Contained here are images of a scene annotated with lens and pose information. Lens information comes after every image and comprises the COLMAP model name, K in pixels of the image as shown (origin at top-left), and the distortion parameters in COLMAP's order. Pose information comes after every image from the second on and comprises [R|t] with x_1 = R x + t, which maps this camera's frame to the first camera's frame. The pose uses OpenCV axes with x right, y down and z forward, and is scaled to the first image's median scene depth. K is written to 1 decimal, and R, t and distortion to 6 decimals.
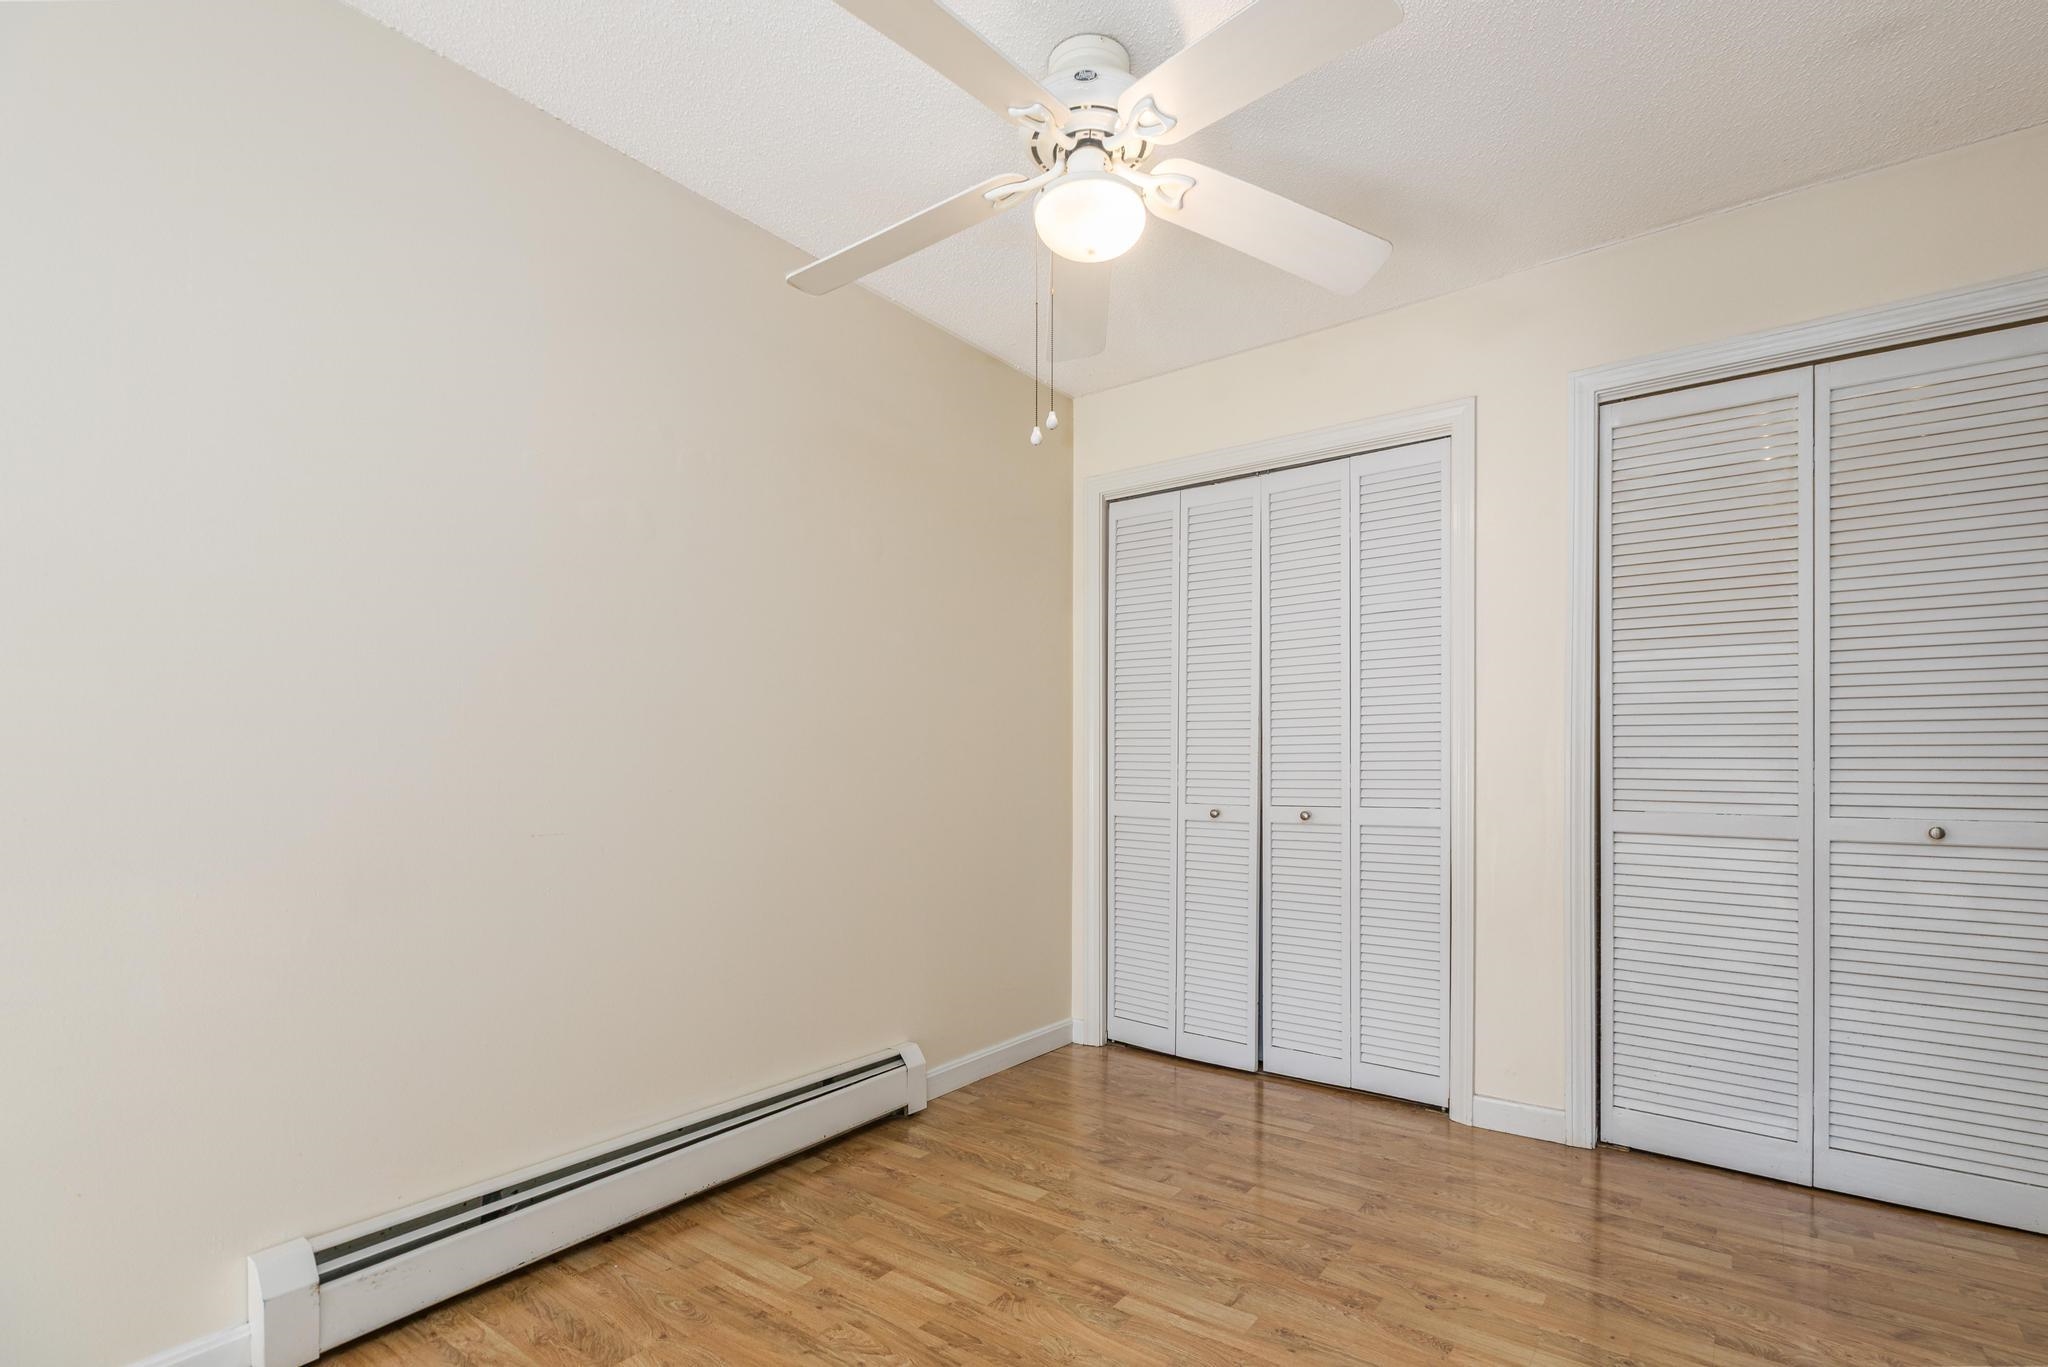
lens RADIAL K [[956.2, 0, 1065.7], [0, 956.2, 764.4], [0, 0, 1]] dist [-0.000762, -0.000012]
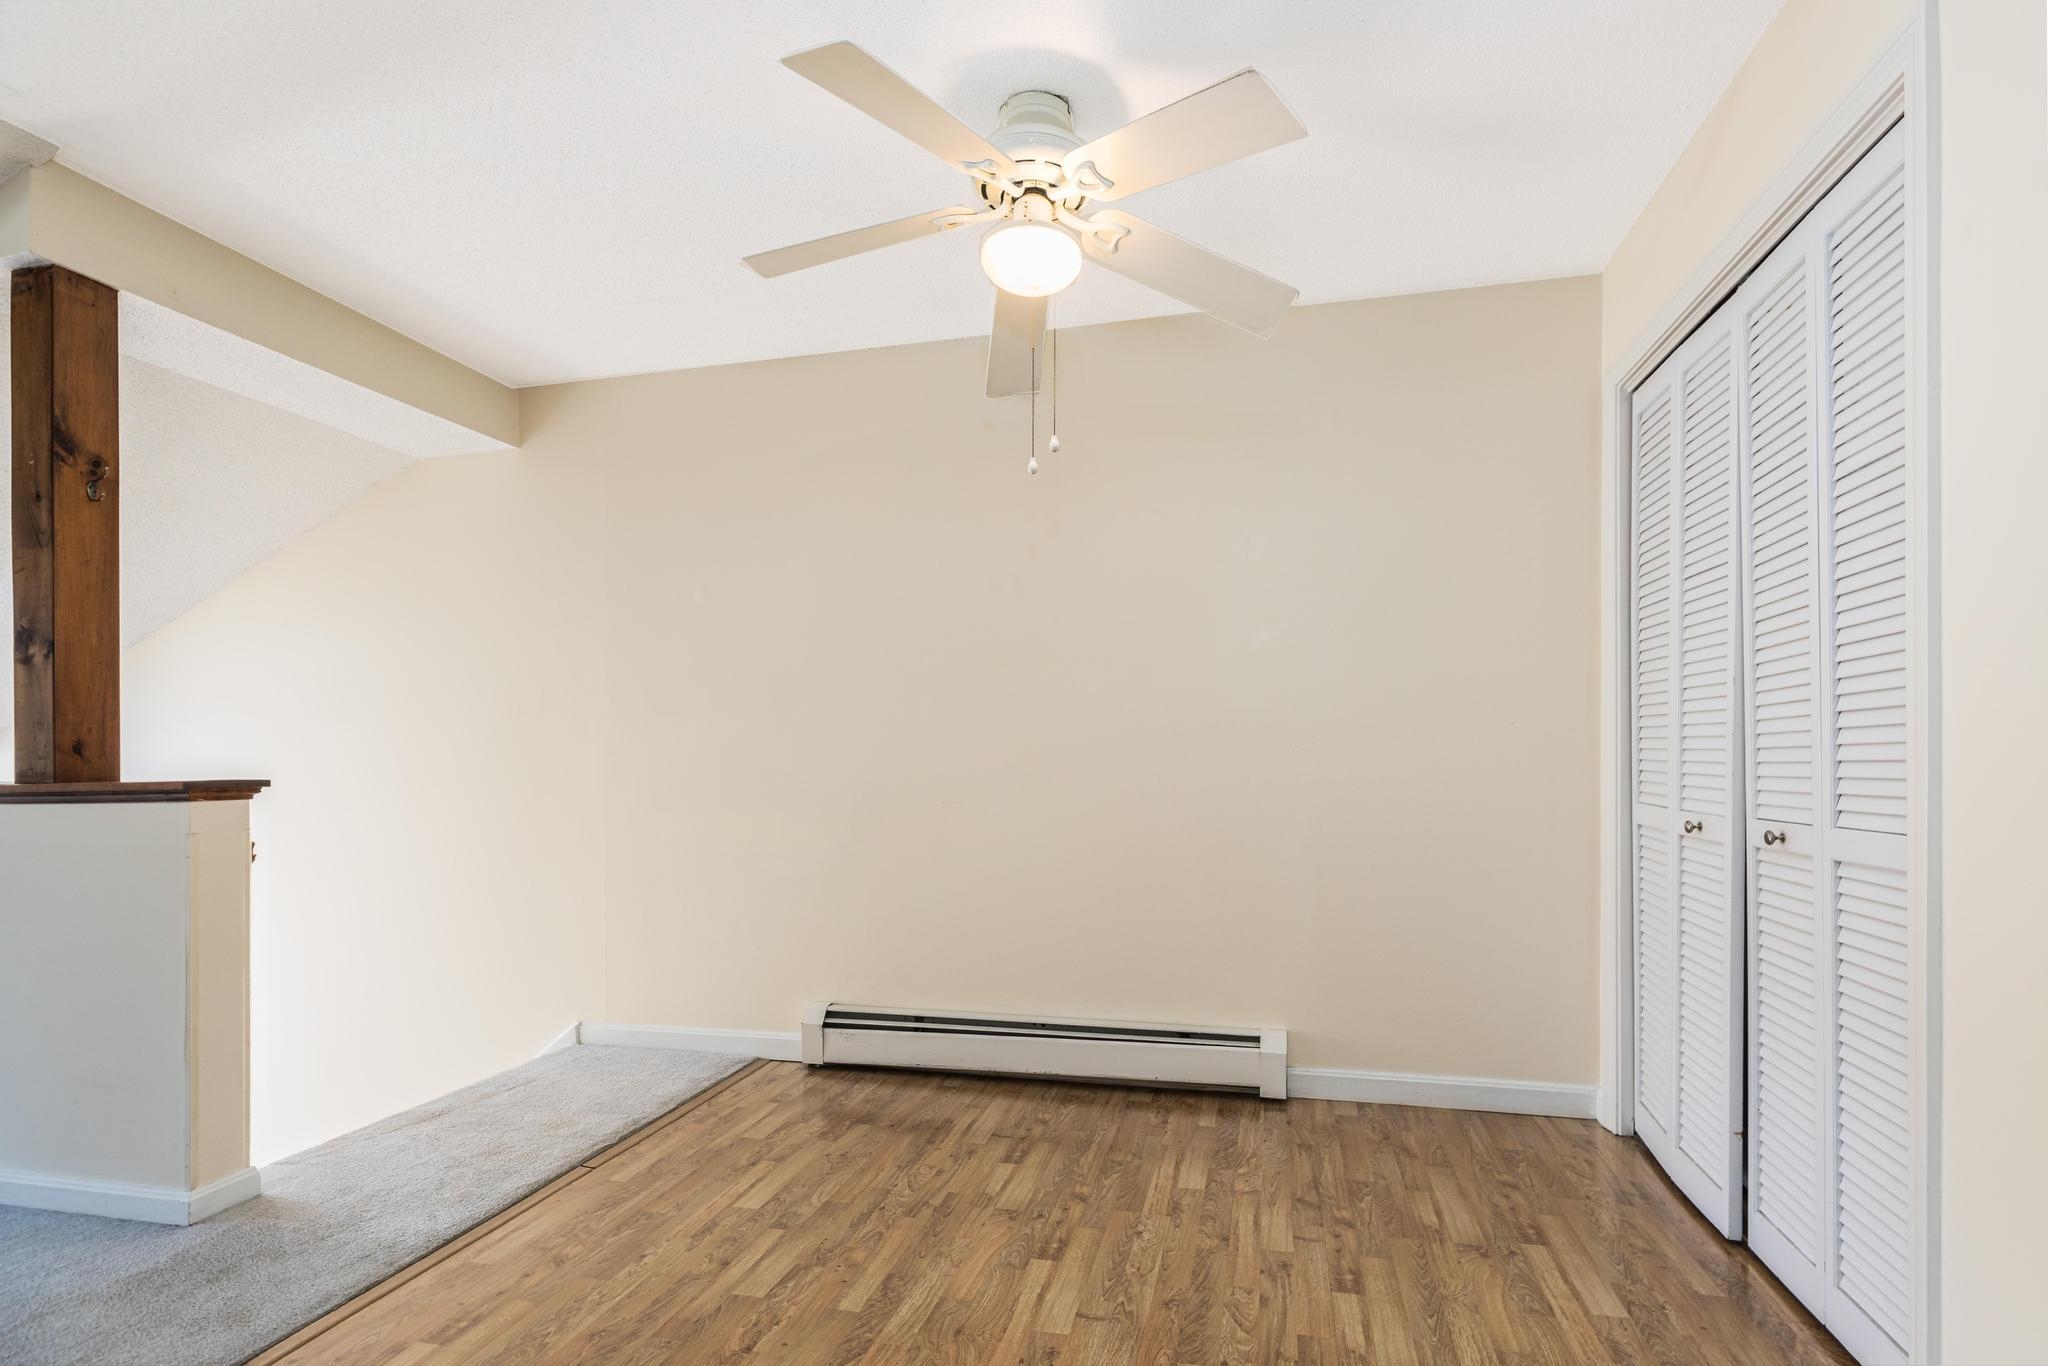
lens RADIAL K [[956.2, 0, 1065.7], [0, 956.2, 763.9], [0, 0, 1]] dist [-0.000762, -0.000012]
pose [[0.398120, 0.002551, -0.917330, 0.726472], [0.001802, 0.999992, 0.003563, 0.005654], [0.917331, -0.003071, 0.398113, 0.422570]]
